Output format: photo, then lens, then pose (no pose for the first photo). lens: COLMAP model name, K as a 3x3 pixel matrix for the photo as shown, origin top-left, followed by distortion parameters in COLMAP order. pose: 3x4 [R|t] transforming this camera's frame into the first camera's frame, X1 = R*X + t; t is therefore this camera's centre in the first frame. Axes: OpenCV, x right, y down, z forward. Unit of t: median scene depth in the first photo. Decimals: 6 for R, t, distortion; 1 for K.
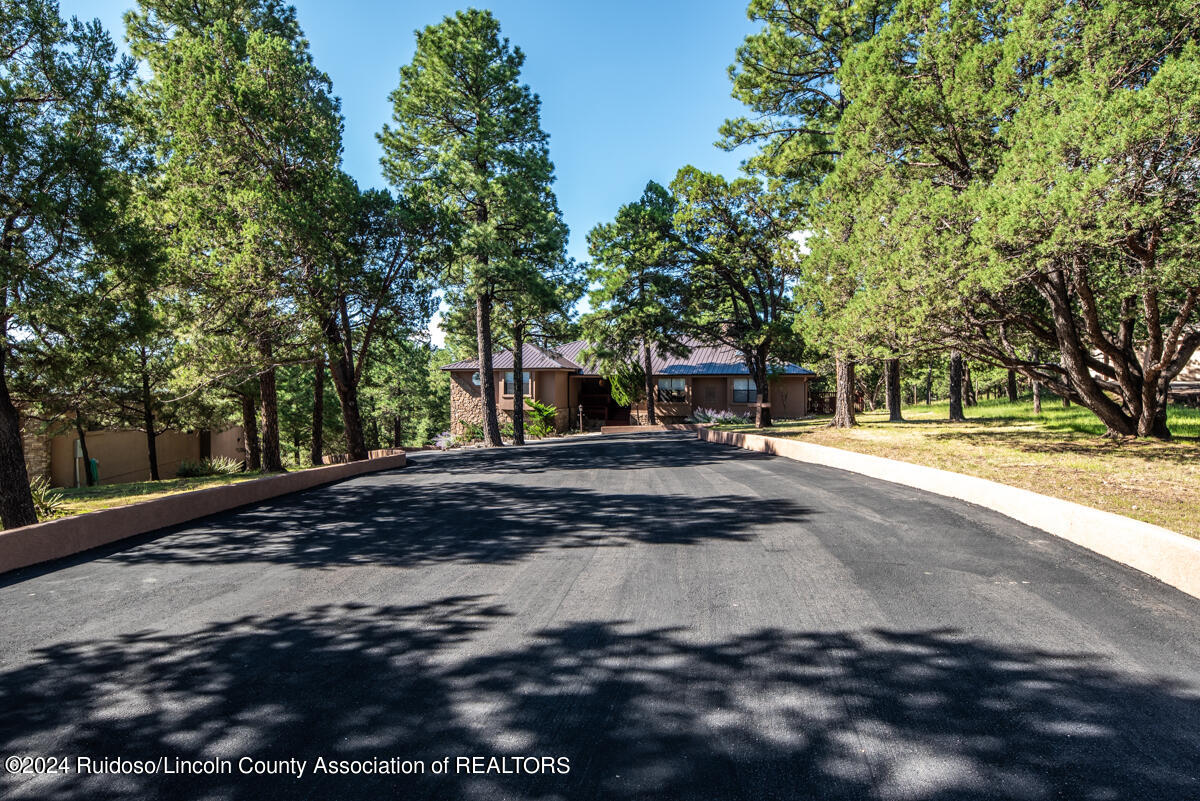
lens RADIAL K [[652.1, 0, 603.6], [0, 652.1, 396.3], [0, 0, 1]] dist [-0.012224, 0.001136]
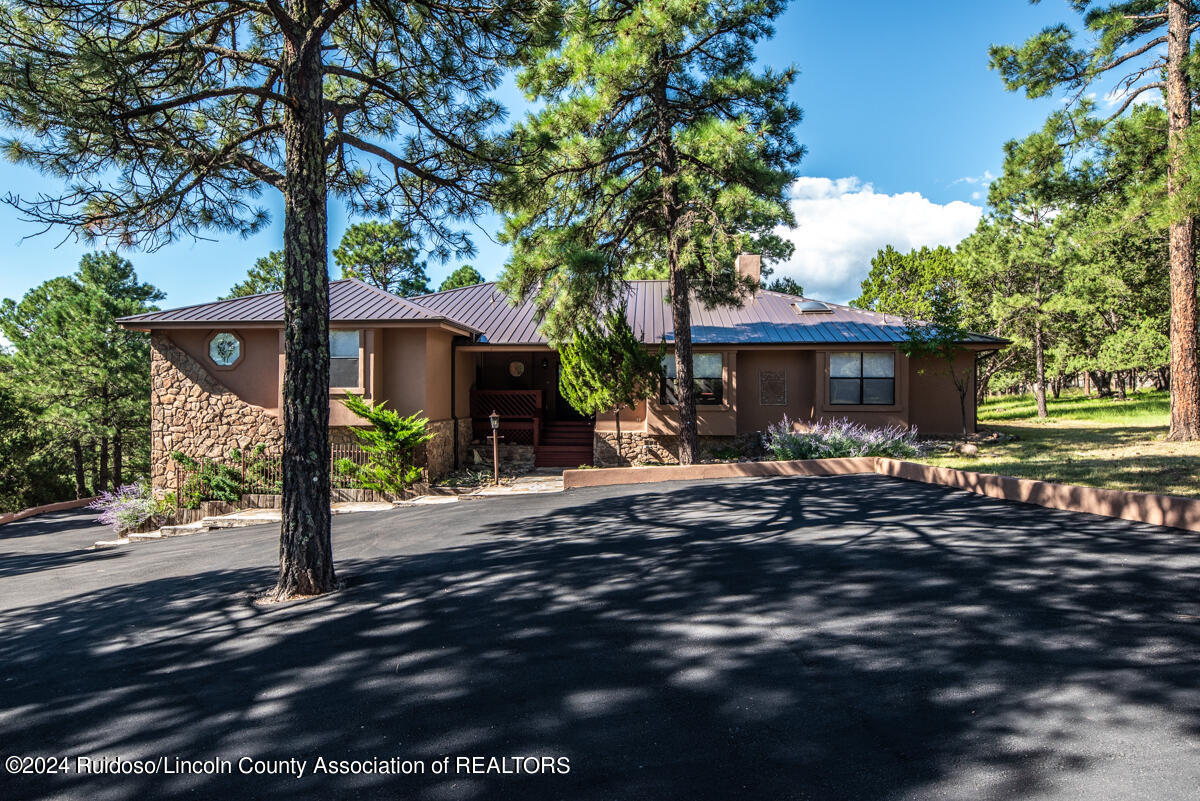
lens RADIAL K [[652.1, 0, 594.1], [0, 652.1, 399.0], [0, 0, 1]] dist [-0.012224, 0.001136]
pose [[0.969933, -0.001525, 0.243366, -0.072459], [0.003953, 0.999947, -0.009488, 0.008994], [-0.243338, 0.010165, 0.969888, 0.588295]]
